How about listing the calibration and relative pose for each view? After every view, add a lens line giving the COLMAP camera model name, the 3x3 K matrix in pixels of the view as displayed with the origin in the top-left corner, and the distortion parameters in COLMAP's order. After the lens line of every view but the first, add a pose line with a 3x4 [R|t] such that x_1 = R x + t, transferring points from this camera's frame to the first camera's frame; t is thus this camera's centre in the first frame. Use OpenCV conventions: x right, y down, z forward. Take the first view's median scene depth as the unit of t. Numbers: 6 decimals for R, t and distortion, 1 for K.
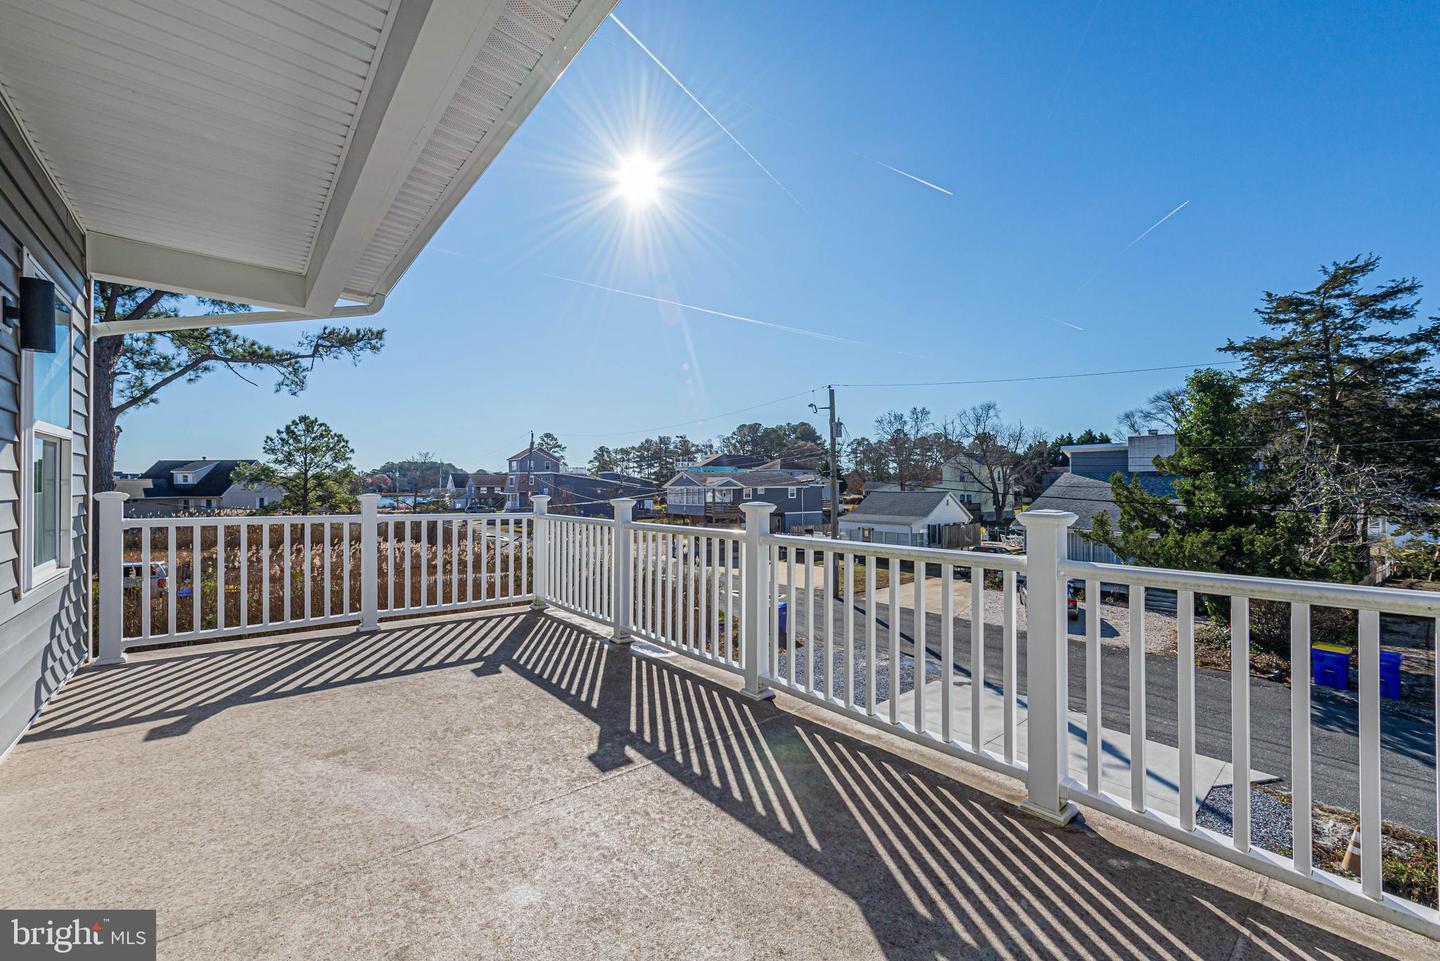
lens RADIAL K [[571.8, 0, 717.4], [0, 571.8, 480.8], [0, 0, 1]] dist [0.002635, -0.000018]
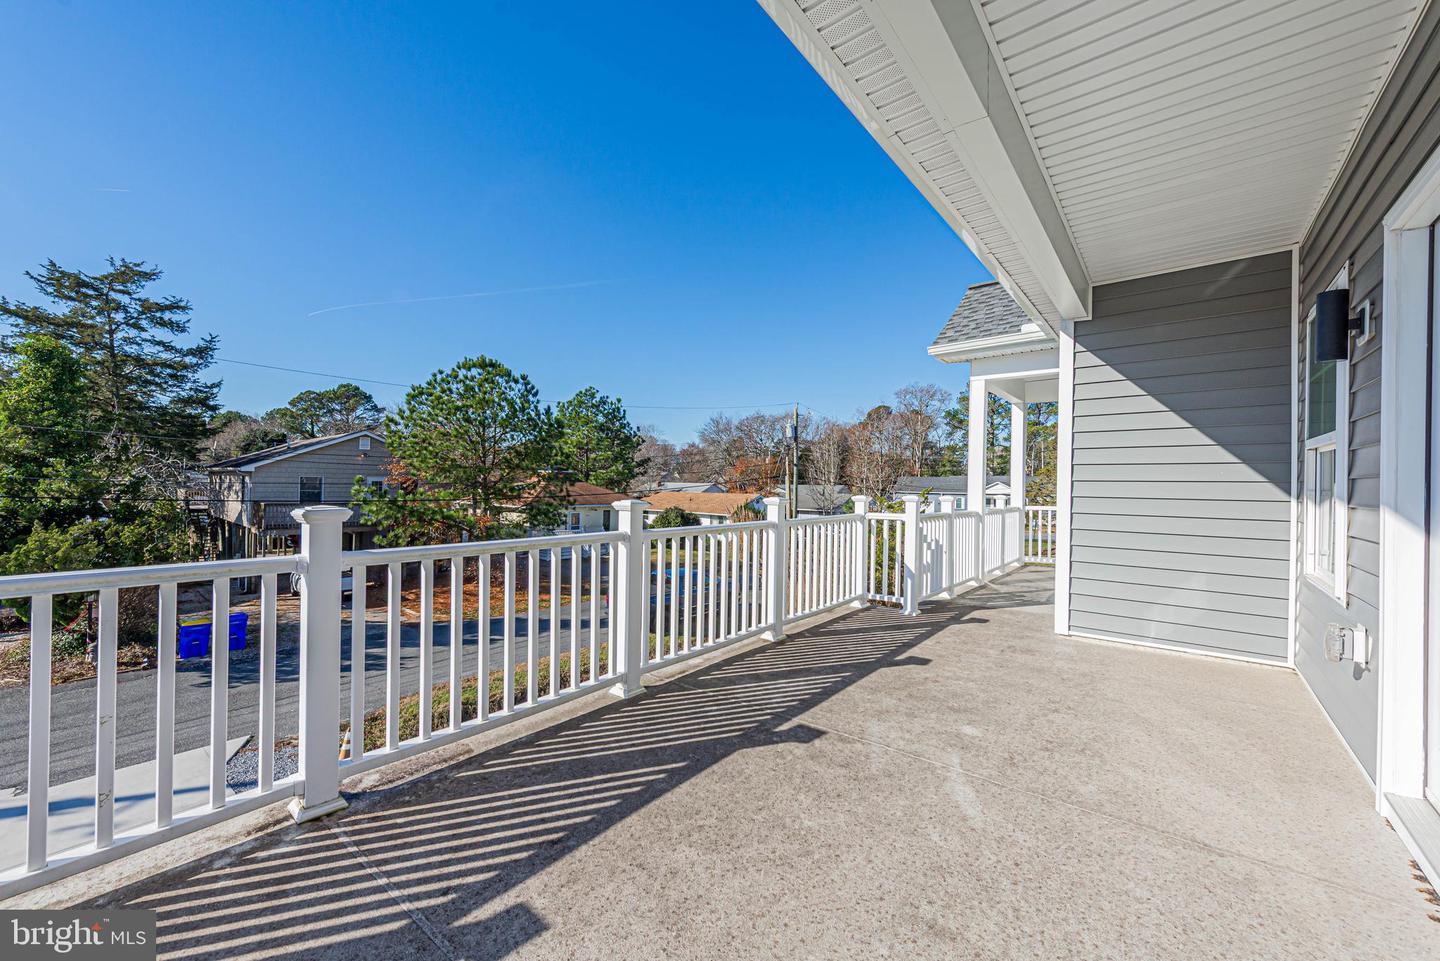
lens RADIAL K [[555.0, 0, 720.0], [0, 555.0, 480.5], [0, 0, 1]] dist [0.001958, 0.000090]
pose [[-0.185936, 0.005193, 0.982548, -0.181089], [-0.025285, 0.999630, -0.010068, 0.002063], [-0.982236, -0.026715, -0.185736, 0.204428]]
